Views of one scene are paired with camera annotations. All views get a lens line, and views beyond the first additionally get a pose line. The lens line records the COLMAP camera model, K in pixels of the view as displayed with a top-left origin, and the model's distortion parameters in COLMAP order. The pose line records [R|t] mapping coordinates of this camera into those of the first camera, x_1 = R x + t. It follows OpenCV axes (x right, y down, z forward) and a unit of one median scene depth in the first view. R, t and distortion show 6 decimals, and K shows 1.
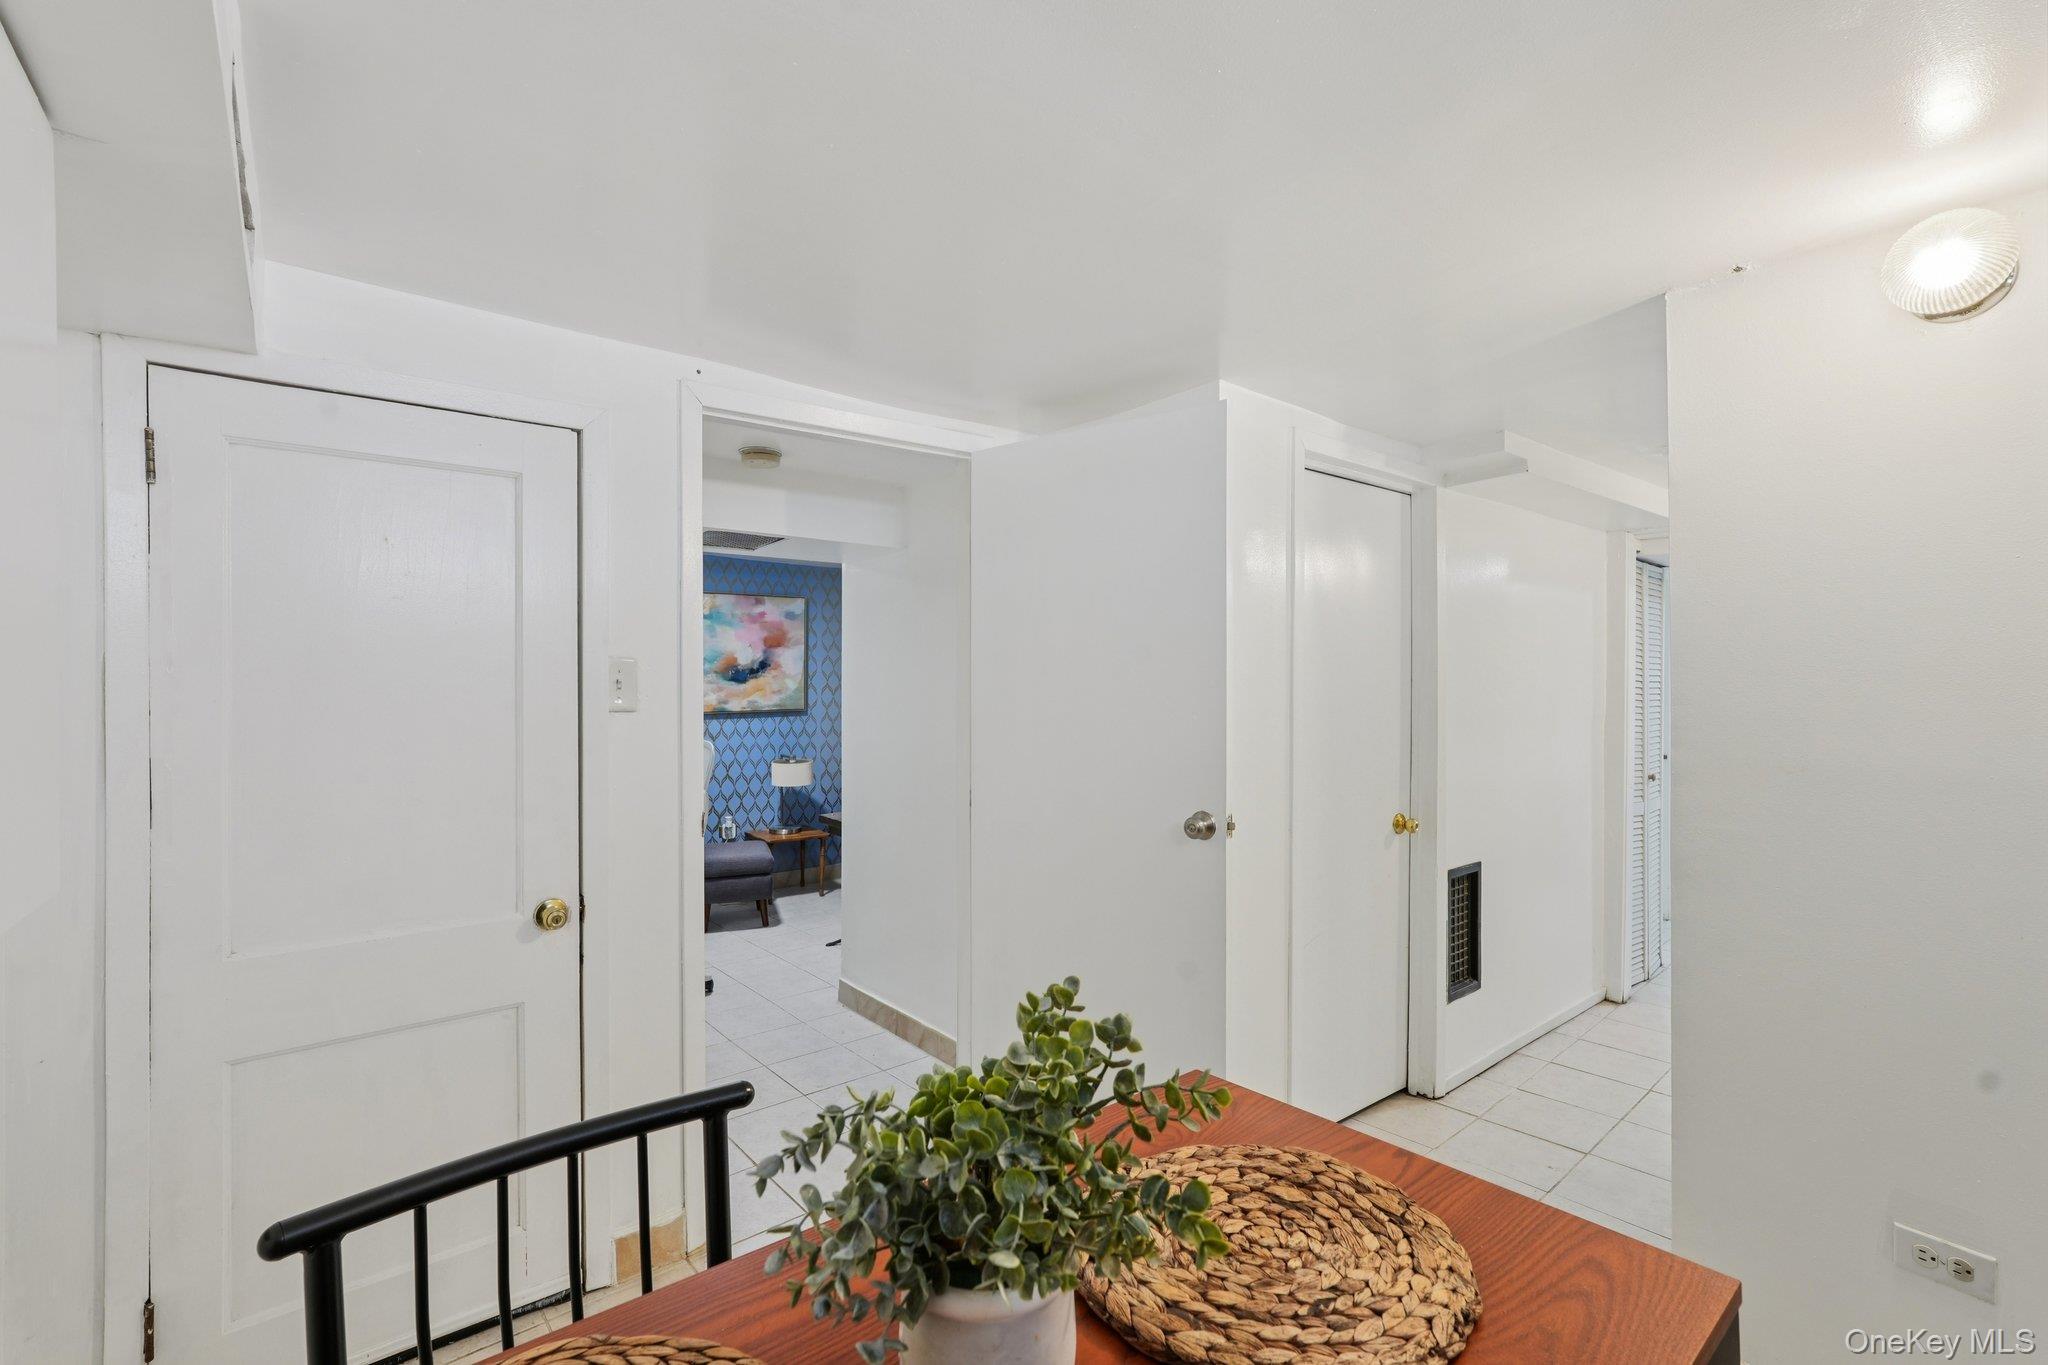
lens RADIAL K [[916.2, 0, 1031.9], [0, 916.2, 672.7], [0, 0, 1]] dist [-0.012005, 0.007201]
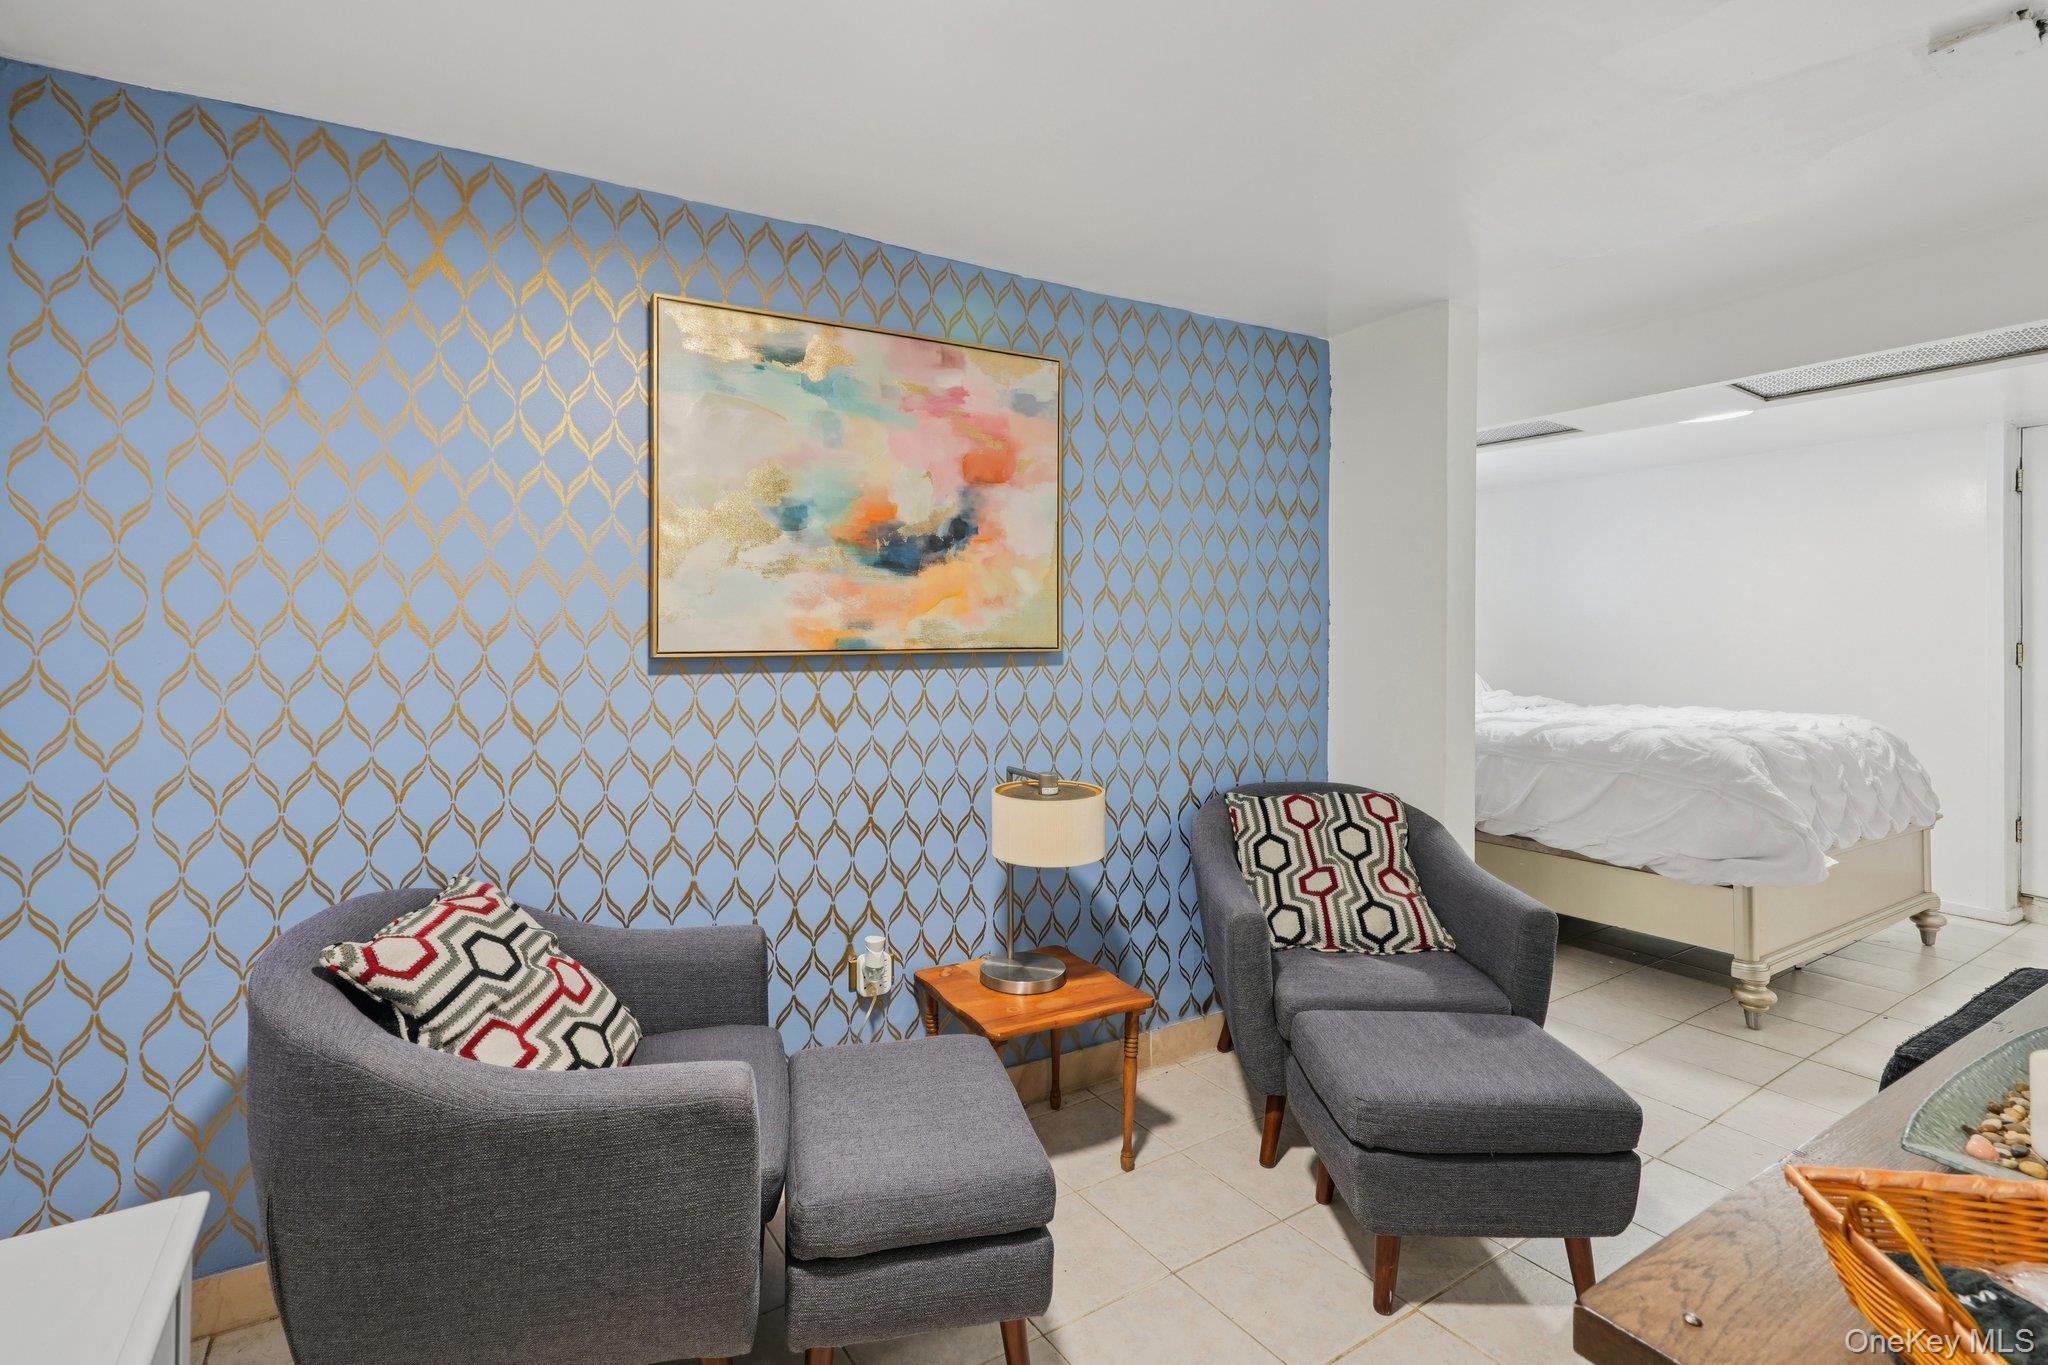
lens RADIAL K [[939.3, 0, 982.4], [0, 939.3, 633.6], [0, 0, 1]] dist [-0.009605, 0.002078]
pose [[0.987106, 0.001030, -0.160063, -0.222698], [-0.000898, 0.999999, 0.000897, 0.034456], [0.160064, -0.000742, 0.987106, 0.619684]]
